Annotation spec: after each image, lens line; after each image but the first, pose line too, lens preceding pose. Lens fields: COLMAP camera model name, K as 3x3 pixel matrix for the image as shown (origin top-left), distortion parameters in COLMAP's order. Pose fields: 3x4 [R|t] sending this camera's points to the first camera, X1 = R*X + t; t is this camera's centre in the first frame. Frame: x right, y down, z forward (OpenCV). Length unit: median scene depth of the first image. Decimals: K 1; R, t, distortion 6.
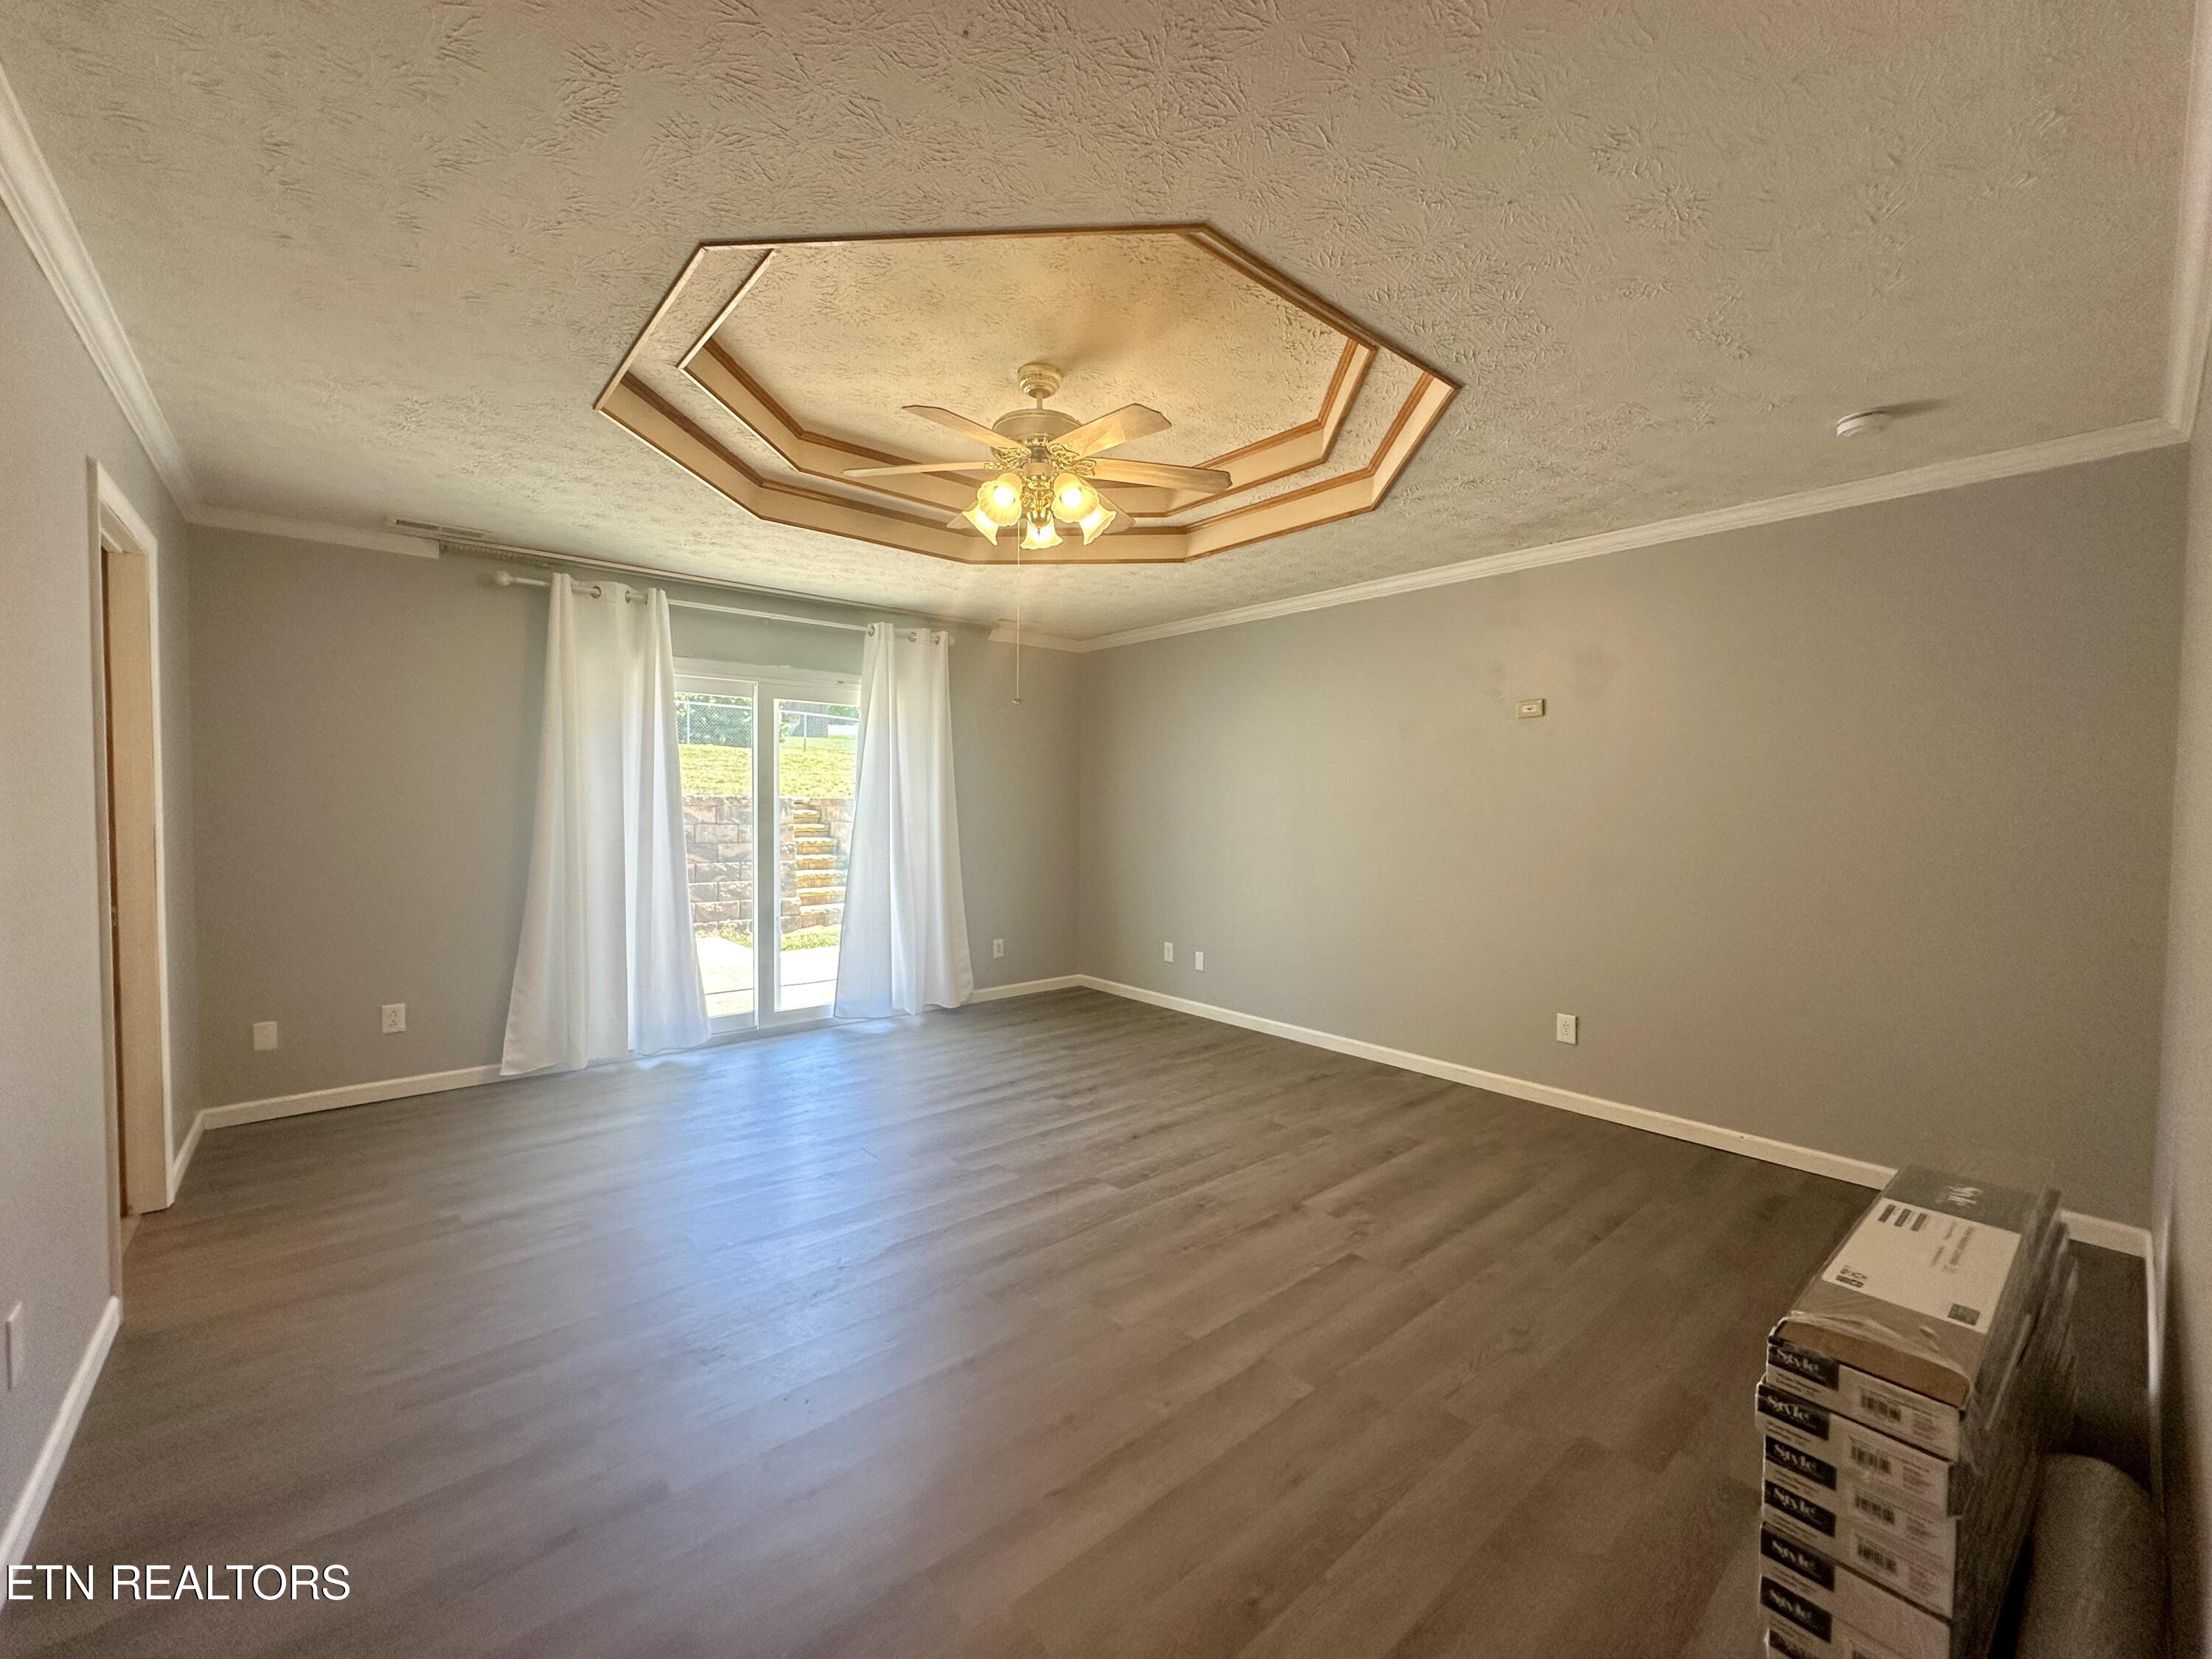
lens RADIAL K [[883.9, 0, 1106.0], [0, 883.9, 829.5], [0, 0, 1]] dist [-0.002812, -0.000225]
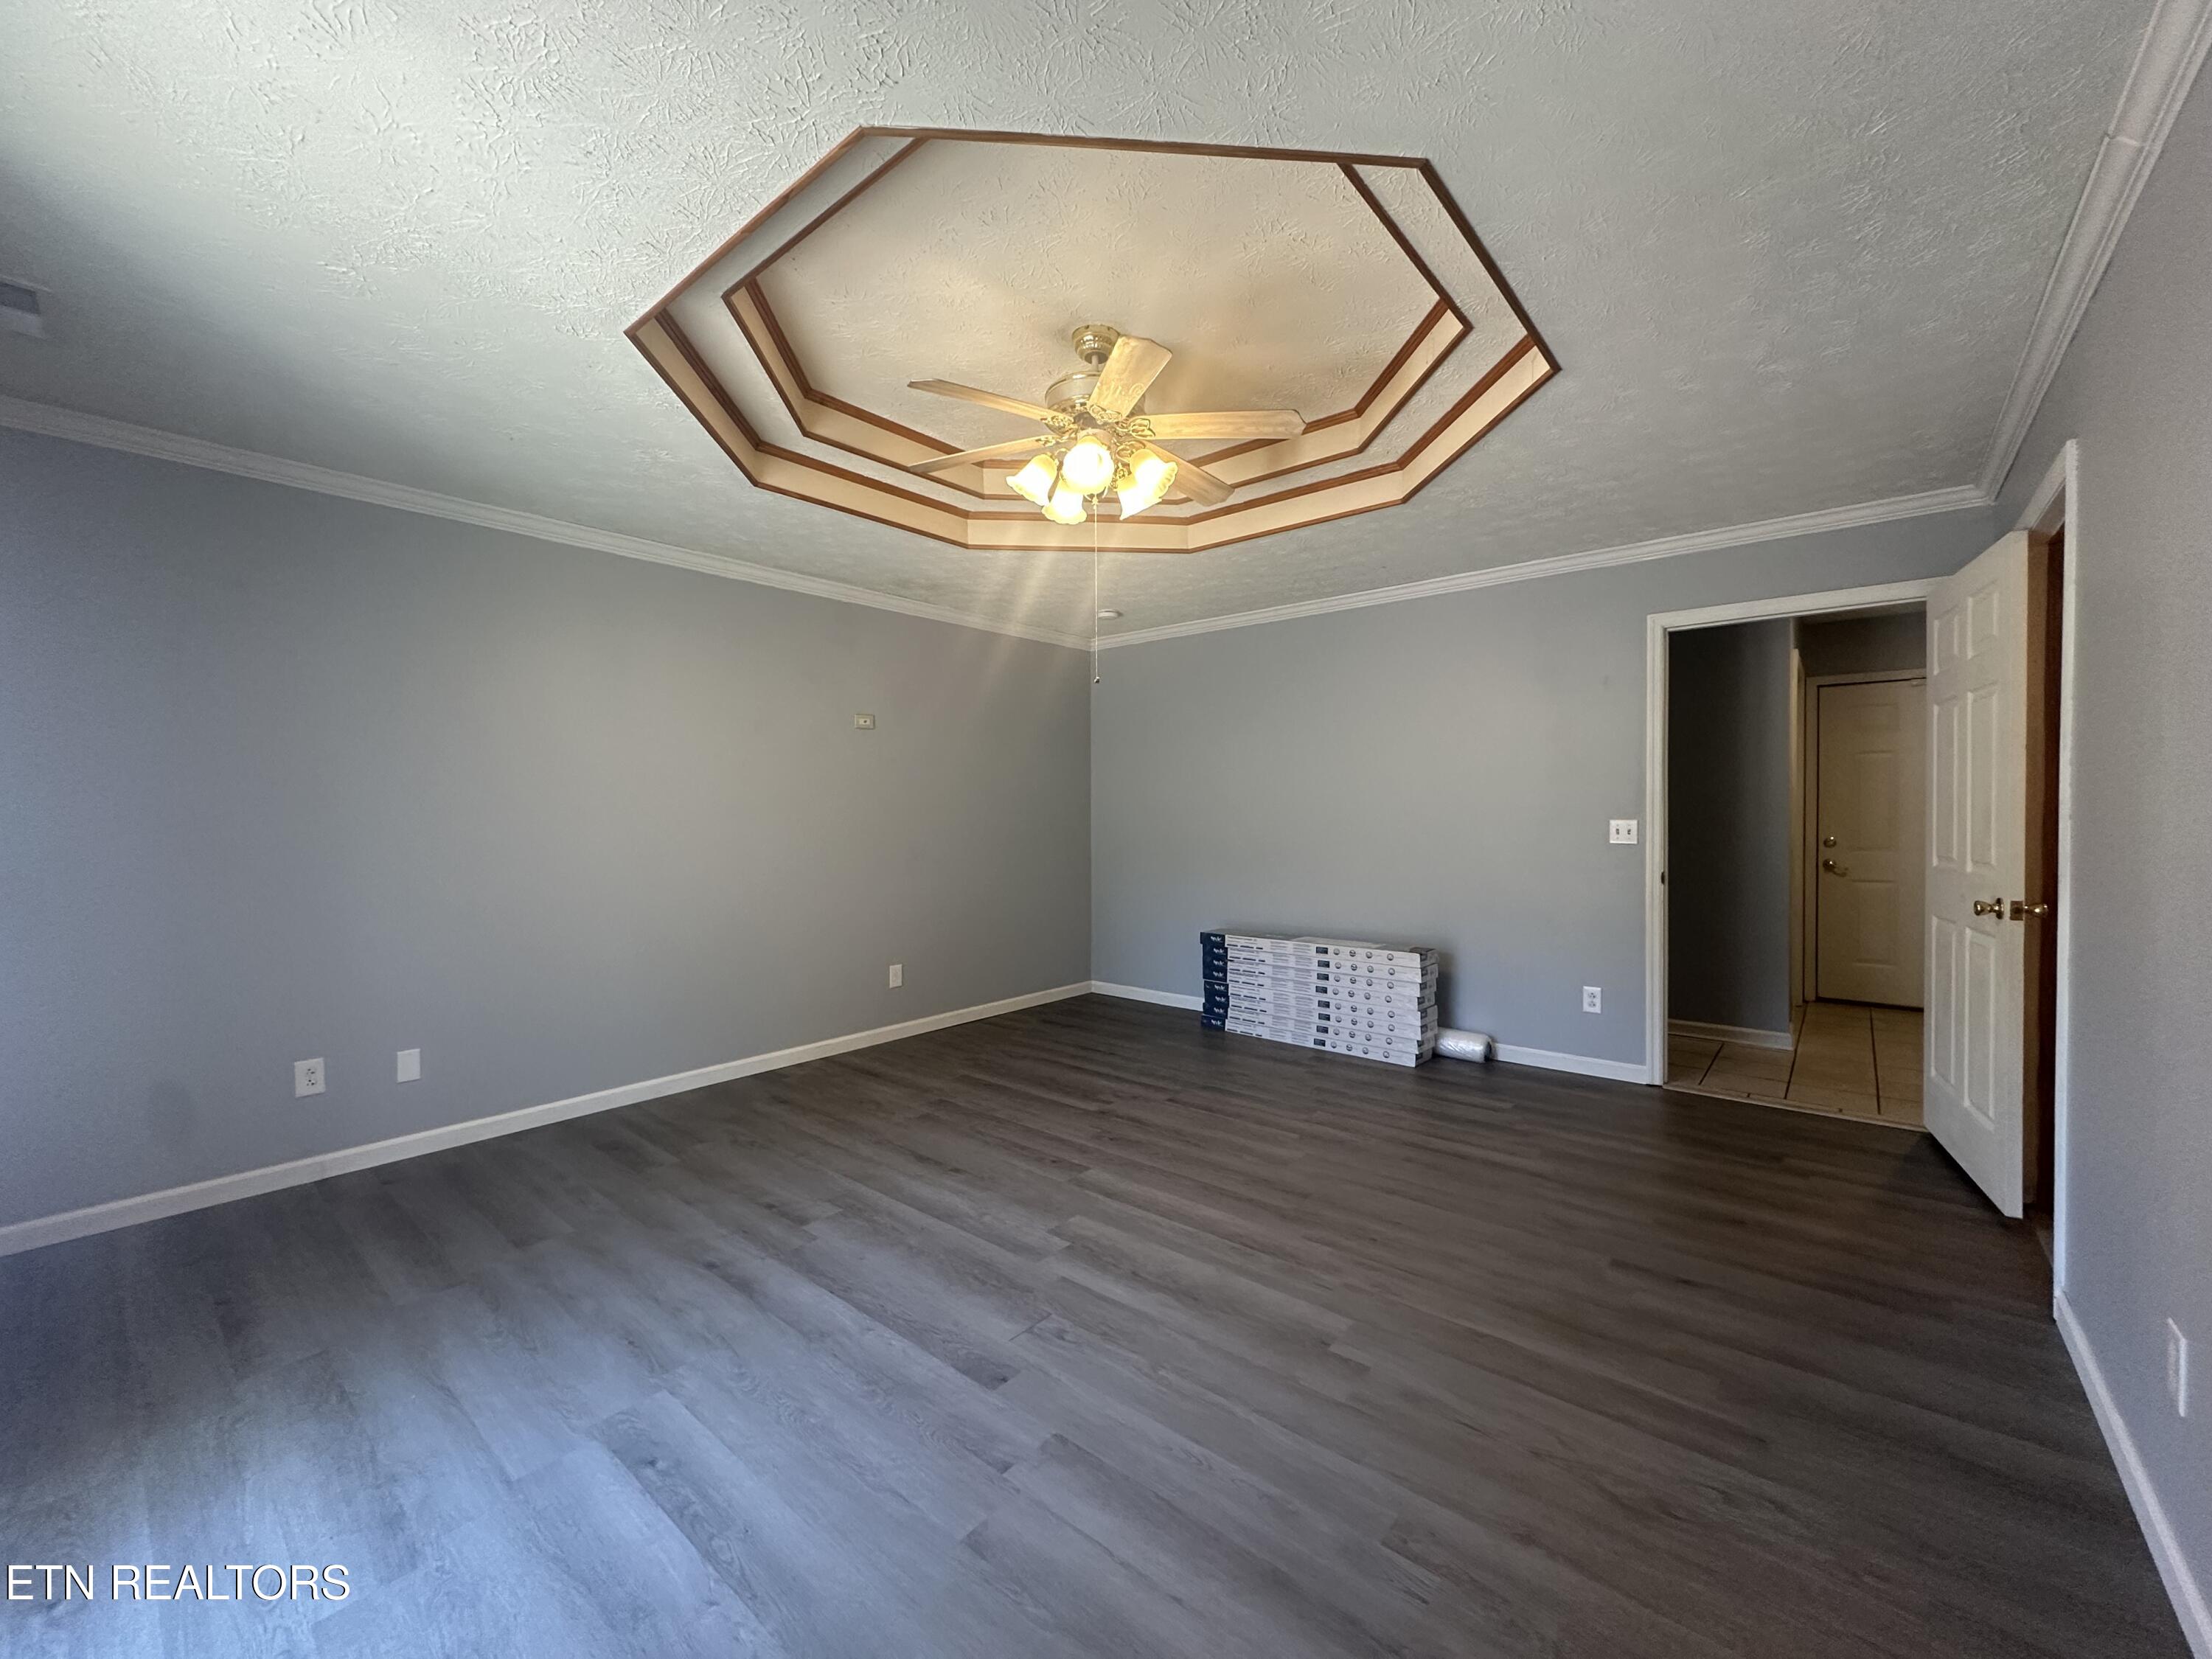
lens RADIAL K [[883.9, 0, 1106.0], [0, 883.9, 829.5], [0, 0, 1]] dist [-0.002812, -0.000225]
pose [[-0.153482, -0.025509, 0.987822, -0.823873], [0.038996, 0.998732, 0.031849, -0.015552], [-0.987382, 0.043409, -0.152292, 0.931310]]
